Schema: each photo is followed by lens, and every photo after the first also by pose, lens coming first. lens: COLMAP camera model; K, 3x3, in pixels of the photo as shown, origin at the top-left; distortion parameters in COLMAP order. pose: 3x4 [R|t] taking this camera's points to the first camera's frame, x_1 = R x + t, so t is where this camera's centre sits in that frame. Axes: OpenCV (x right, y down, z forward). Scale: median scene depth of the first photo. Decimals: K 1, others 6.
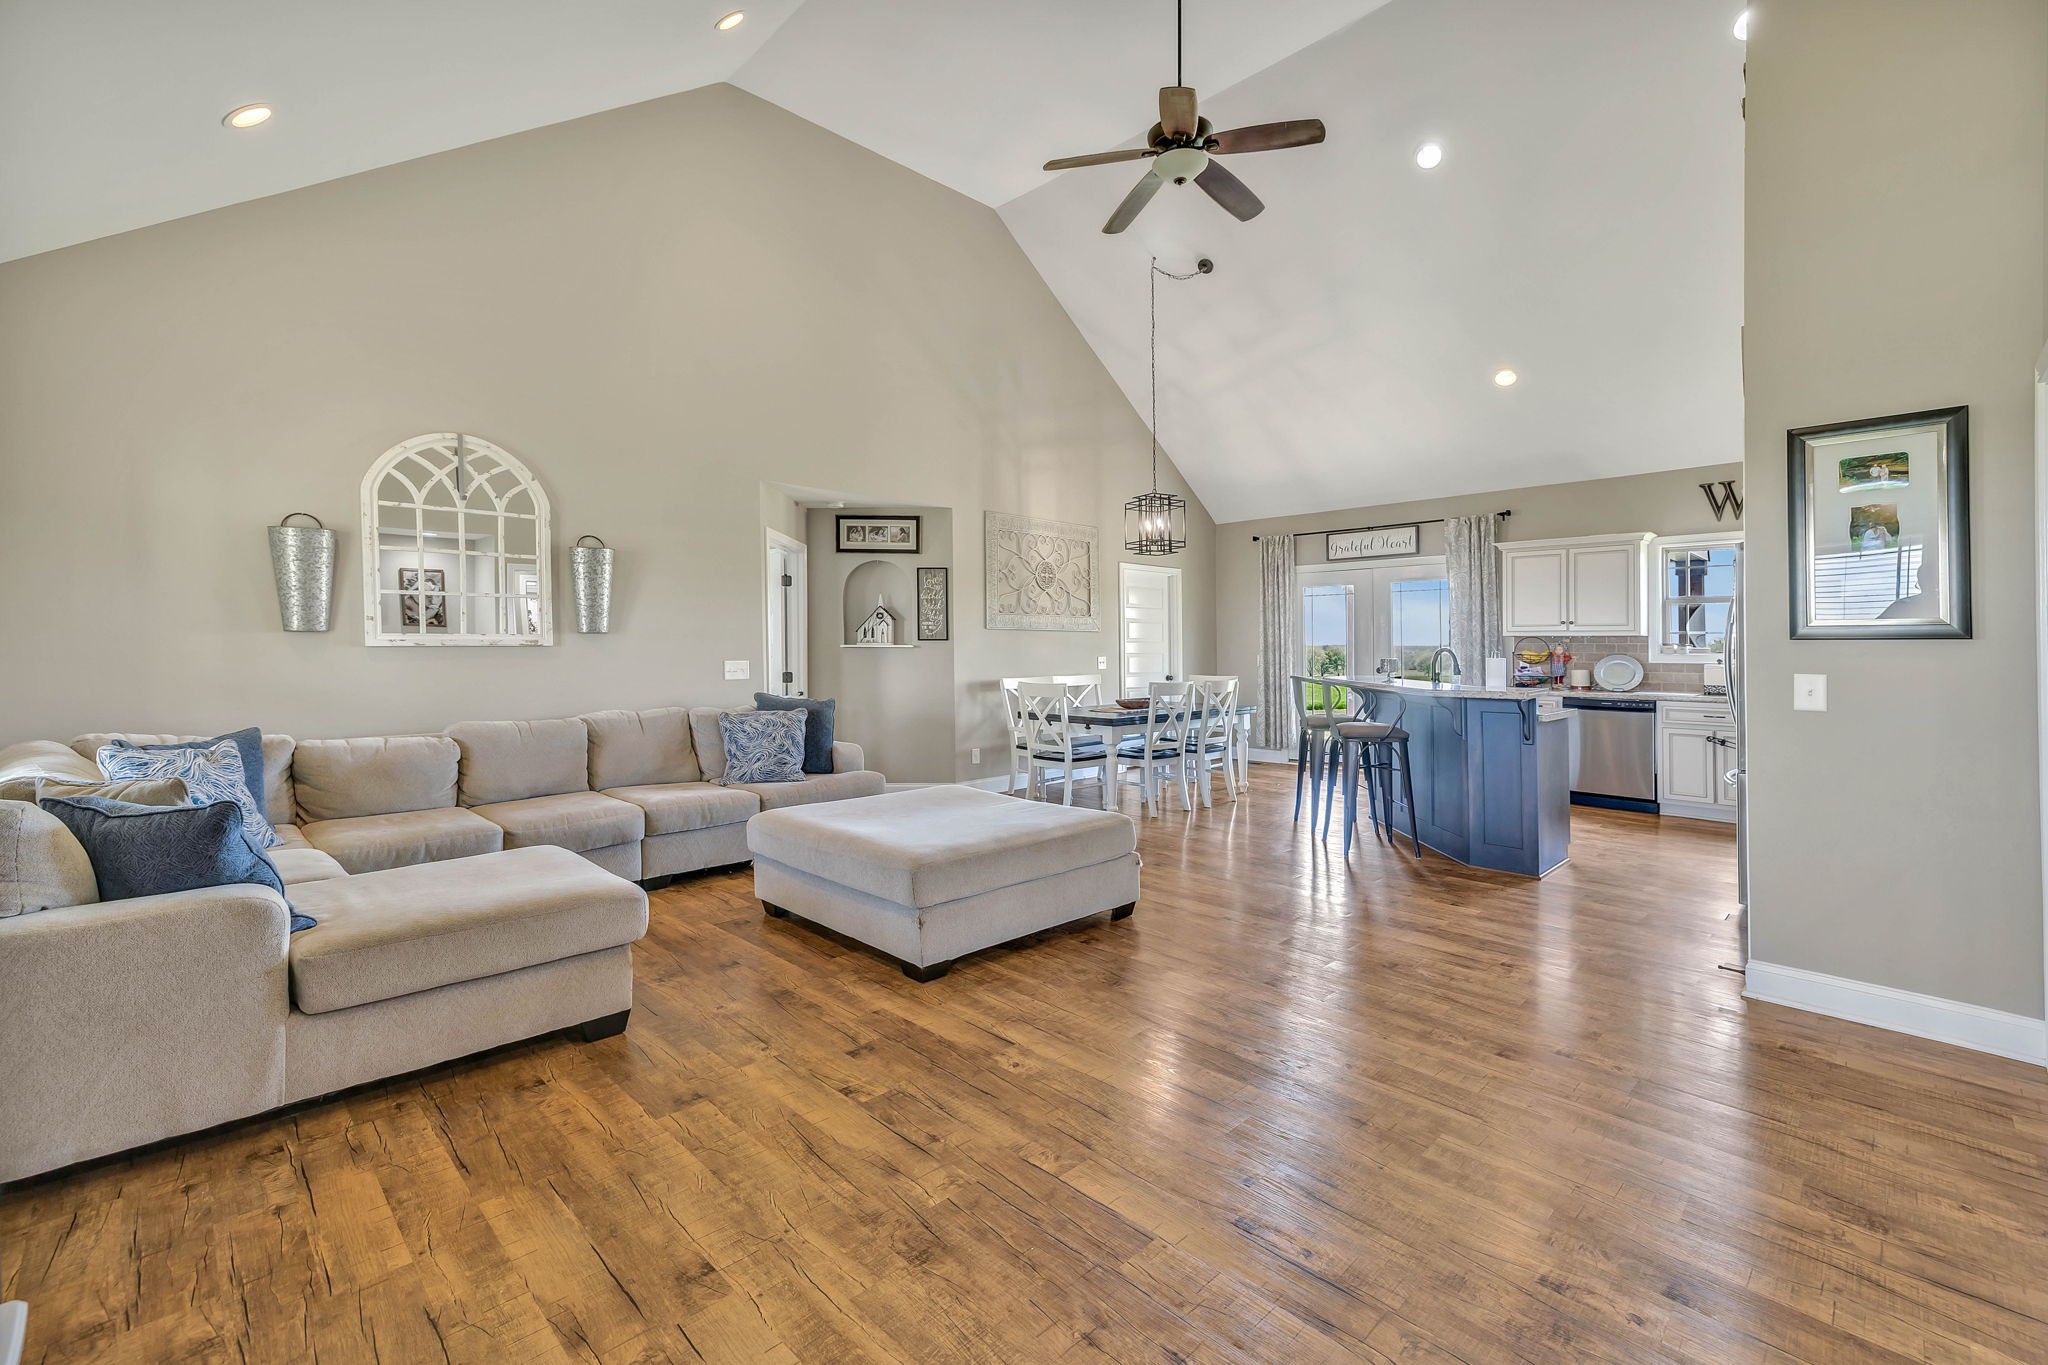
lens RADIAL K [[868.5, 0, 1012.9], [0, 868.5, 657.9], [0, 0, 1]] dist [0.001980, 0.000289]
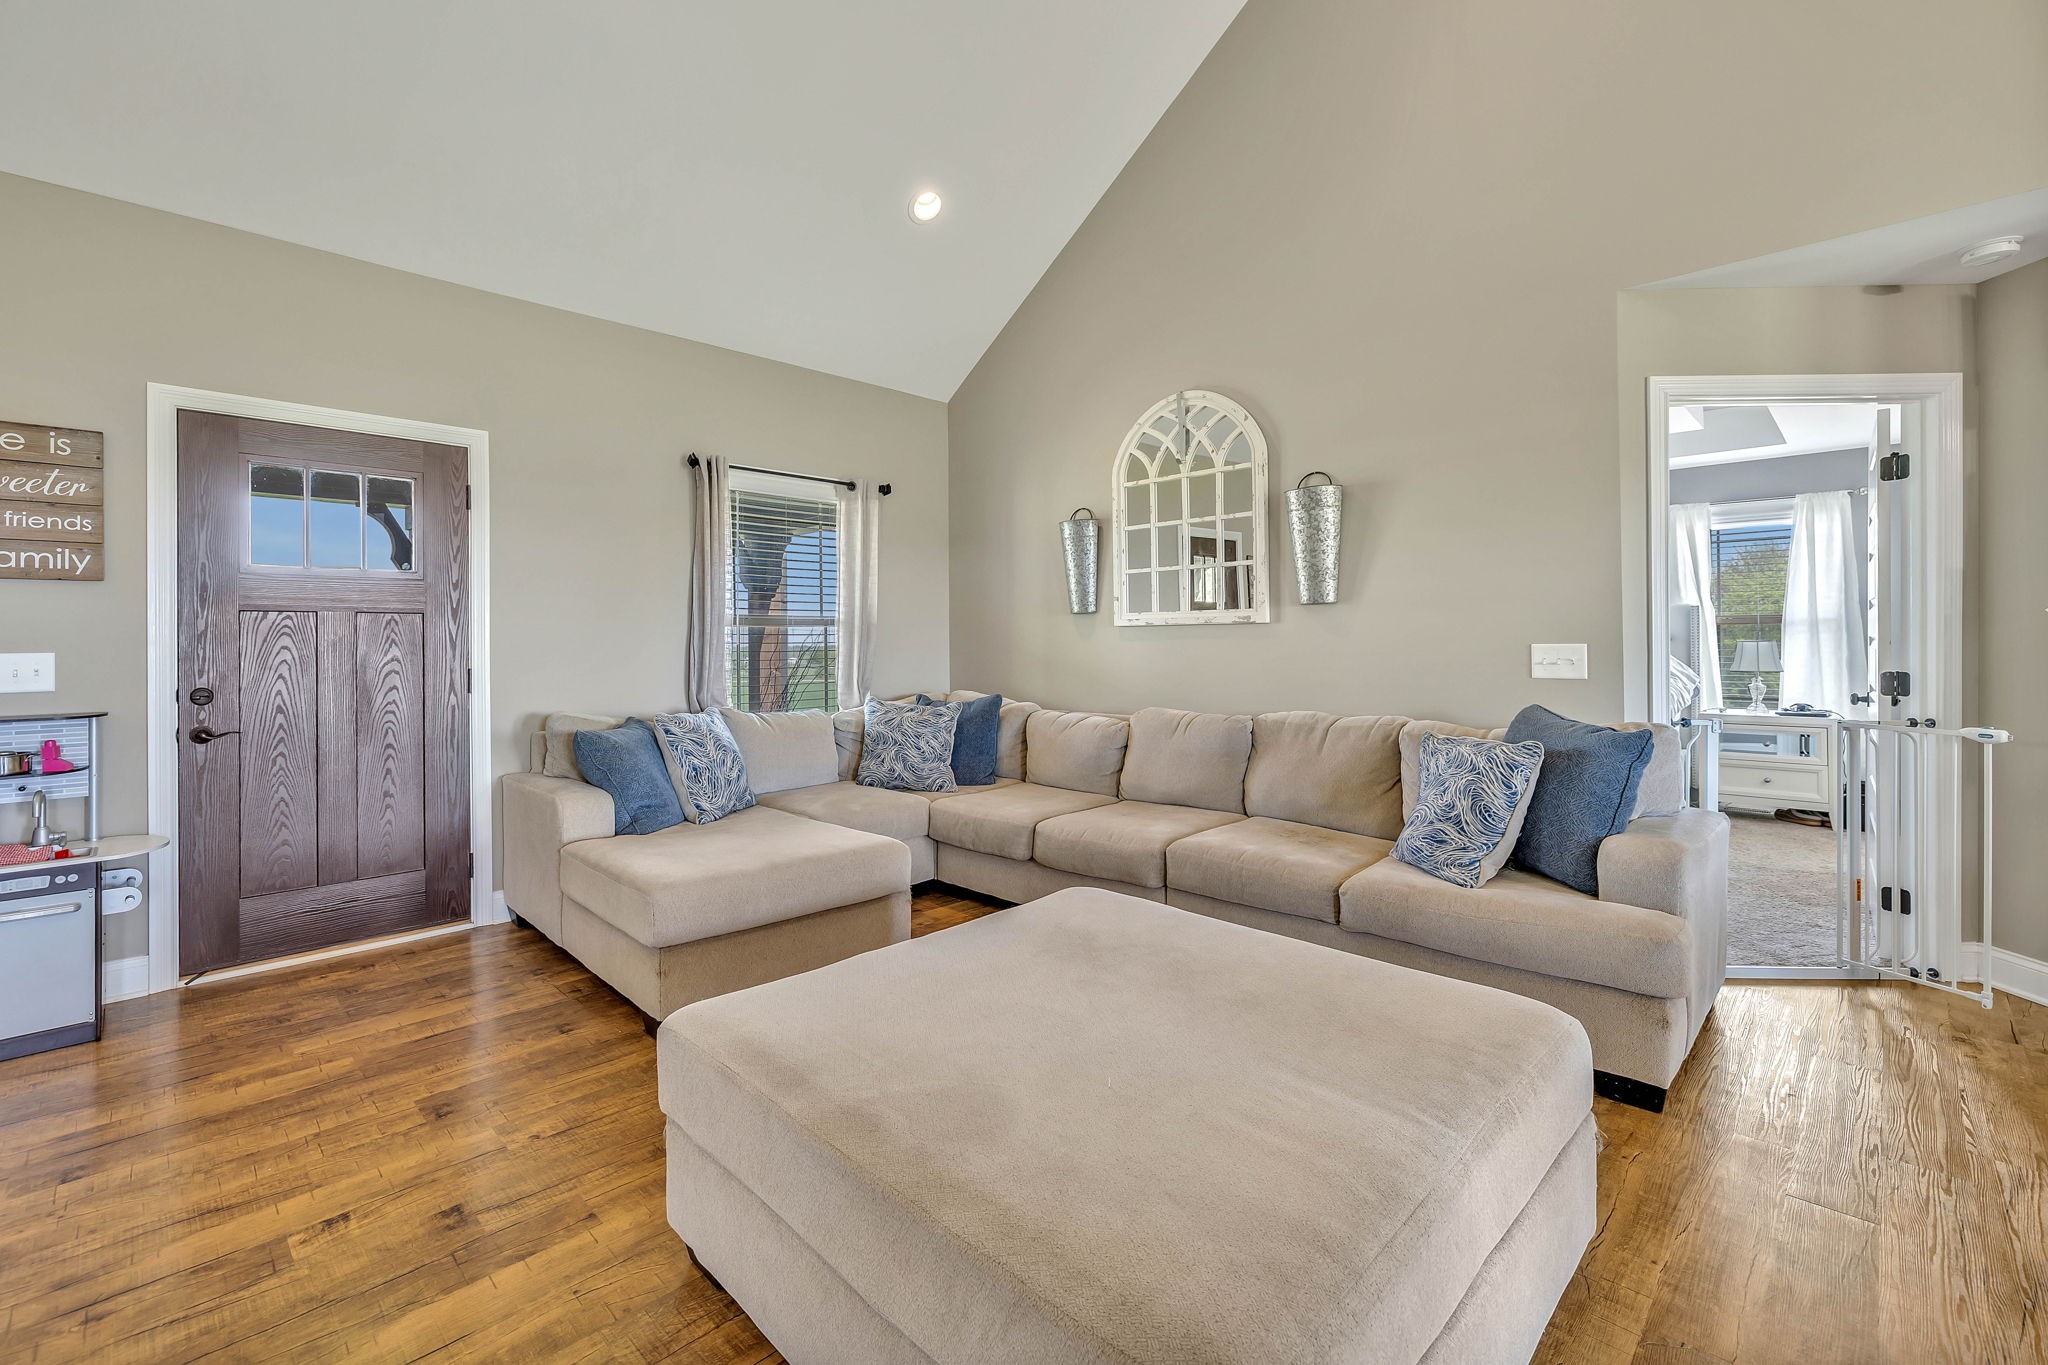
lens RADIAL K [[892.8, 0, 1002.1], [0, 892.8, 632.1], [0, 0, 1]] dist [0.001107, -0.000572]
pose [[-0.000702, -0.006275, -0.999980, 0.325104], [-0.001966, 0.999978, -0.006273, 0.000625], [0.999998, 0.001962, -0.000714, 0.889273]]
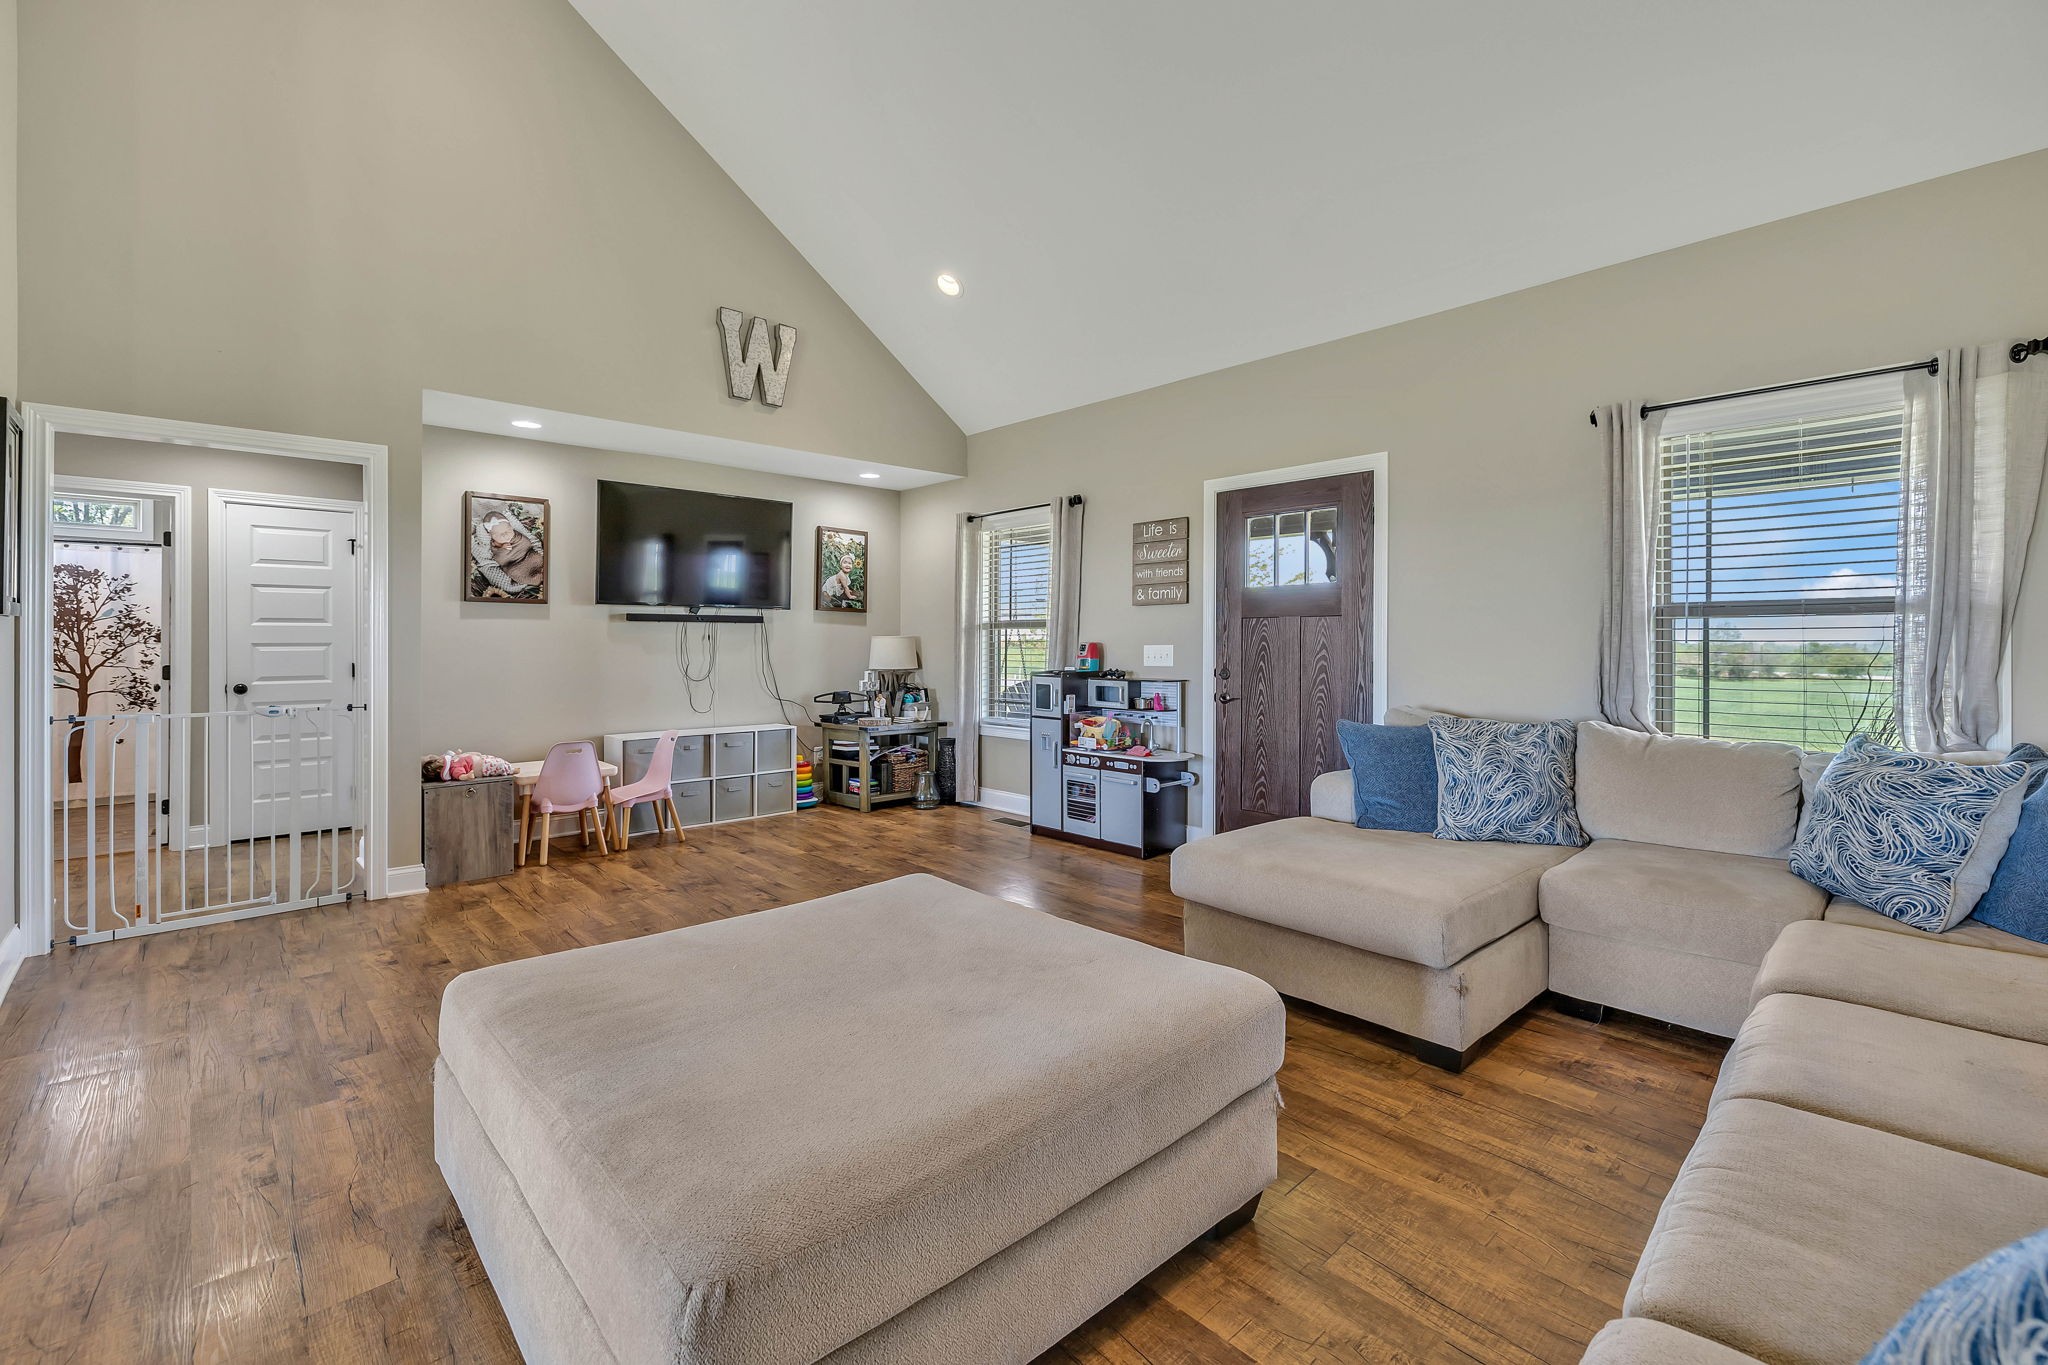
lens RADIAL K [[888.5, 0, 1006.8], [0, 888.5, 635.8], [0, 0, 1]] dist [0.000139, 0.000307]
pose [[-0.999084, 0.003766, 0.042614, -0.181603], [0.003715, 0.999992, -0.001277, 0.001776], [-0.042619, -0.001117, -0.999091, 1.388452]]
